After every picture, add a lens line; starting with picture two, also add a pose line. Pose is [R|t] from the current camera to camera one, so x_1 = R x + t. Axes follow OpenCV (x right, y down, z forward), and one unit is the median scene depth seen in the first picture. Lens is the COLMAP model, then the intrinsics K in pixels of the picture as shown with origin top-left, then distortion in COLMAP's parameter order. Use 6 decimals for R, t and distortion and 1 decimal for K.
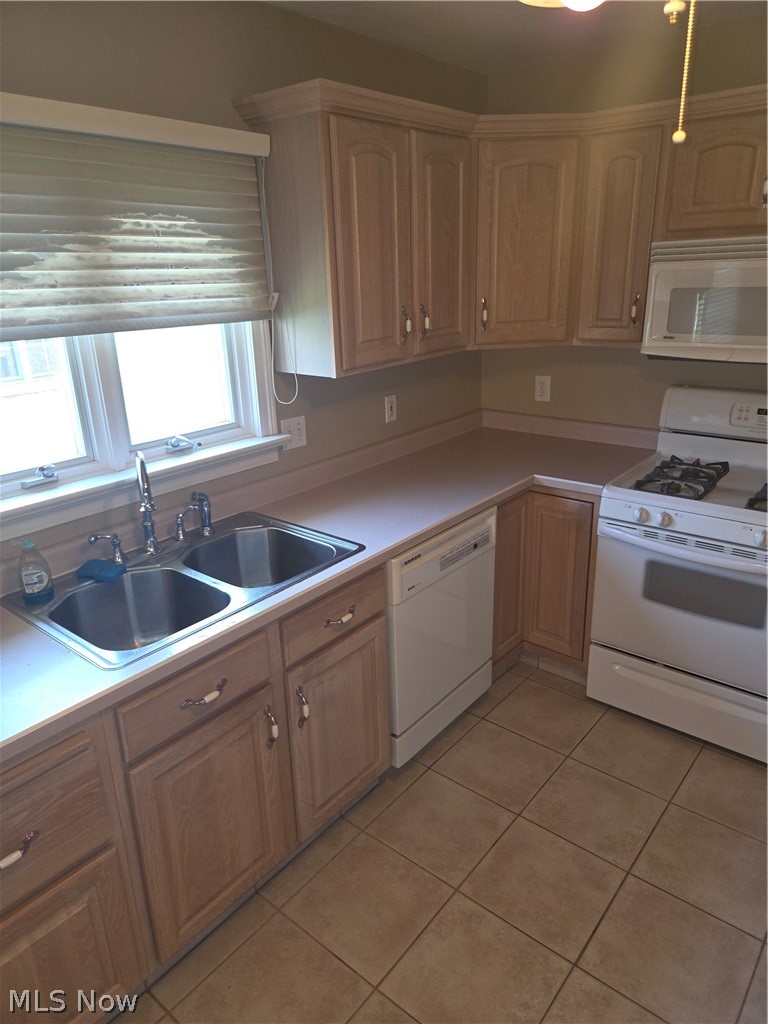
lens RADIAL K [[688.5, 0, 392.0], [0, 688.5, 503.0], [0, 0, 1]] dist [0.072558, -0.056763]
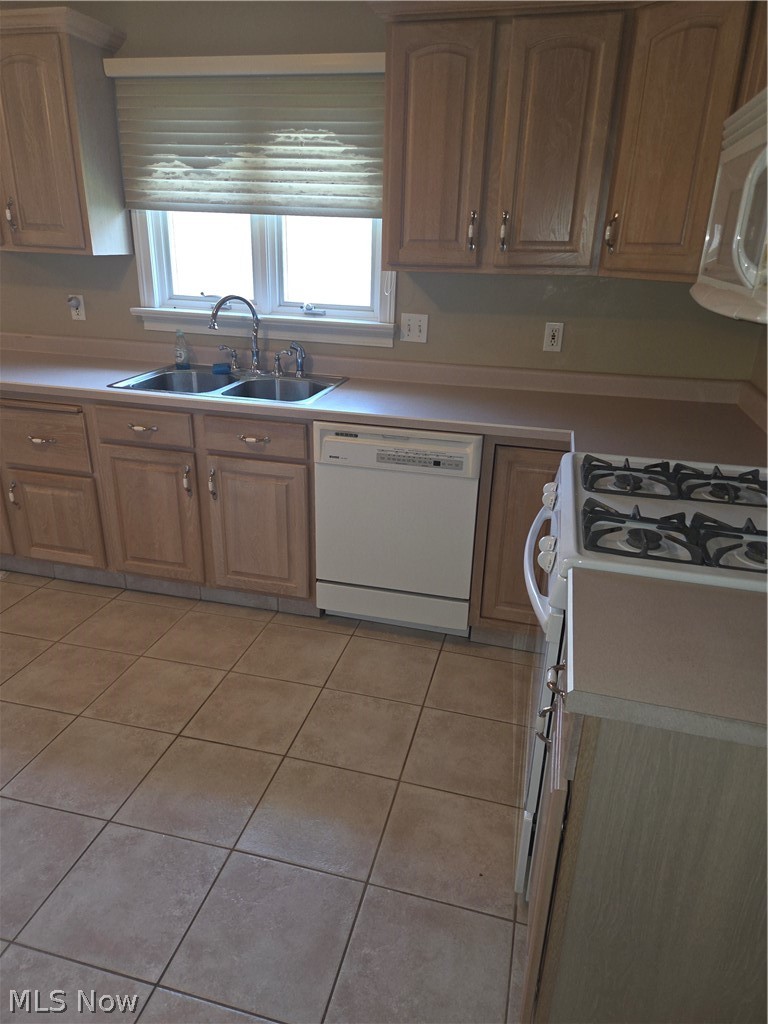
lens RADIAL K [[688.5, 0, 387.7], [0, 688.5, 512.5], [0, 0, 1]] dist [0.072558, -0.056763]
pose [[0.421632, 0.372838, -0.826570, 1.146132], [-0.331173, 0.911903, 0.242398, -0.109434], [0.844127, 0.171535, 0.507961, 0.554153]]
